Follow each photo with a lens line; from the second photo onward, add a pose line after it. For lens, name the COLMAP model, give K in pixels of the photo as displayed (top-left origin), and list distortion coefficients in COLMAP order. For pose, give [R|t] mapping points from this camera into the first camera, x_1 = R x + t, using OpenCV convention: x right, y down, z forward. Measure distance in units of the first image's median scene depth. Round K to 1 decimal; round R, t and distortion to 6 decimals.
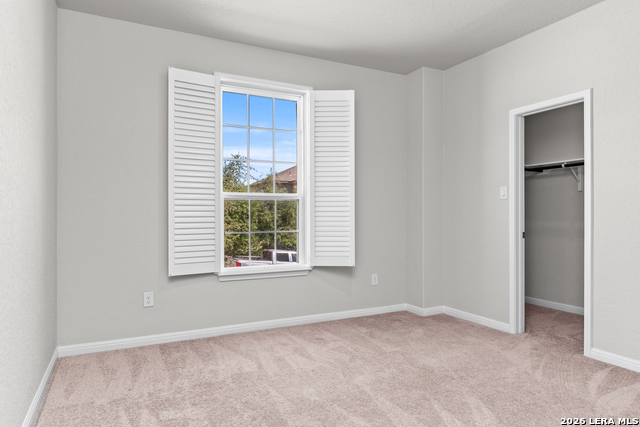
lens RADIAL K [[397.8, 0, 320.3], [0, 397.8, 214.3], [0, 0, 1]] dist [-0.008375, -0.001120]
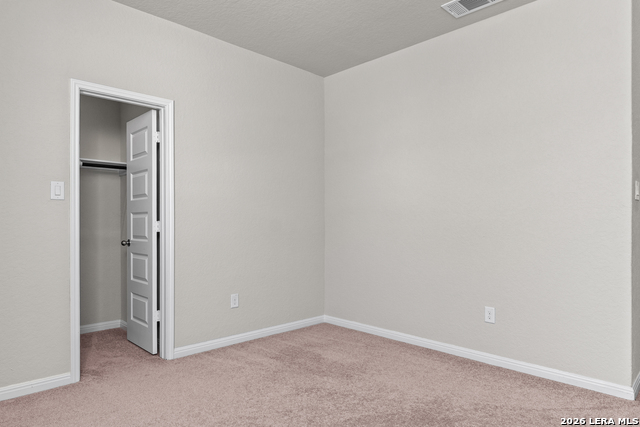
lens RADIAL K [[397.8, 0, 319.9], [0, 397.8, 215.9], [0, 0, 1]] dist [-0.008375, -0.001120]
pose [[-0.292566, 0.009870, 0.956194, -0.377277], [-0.002843, 0.999933, -0.011191, -0.002654], [-0.956241, -0.005992, -0.292519, 0.819389]]
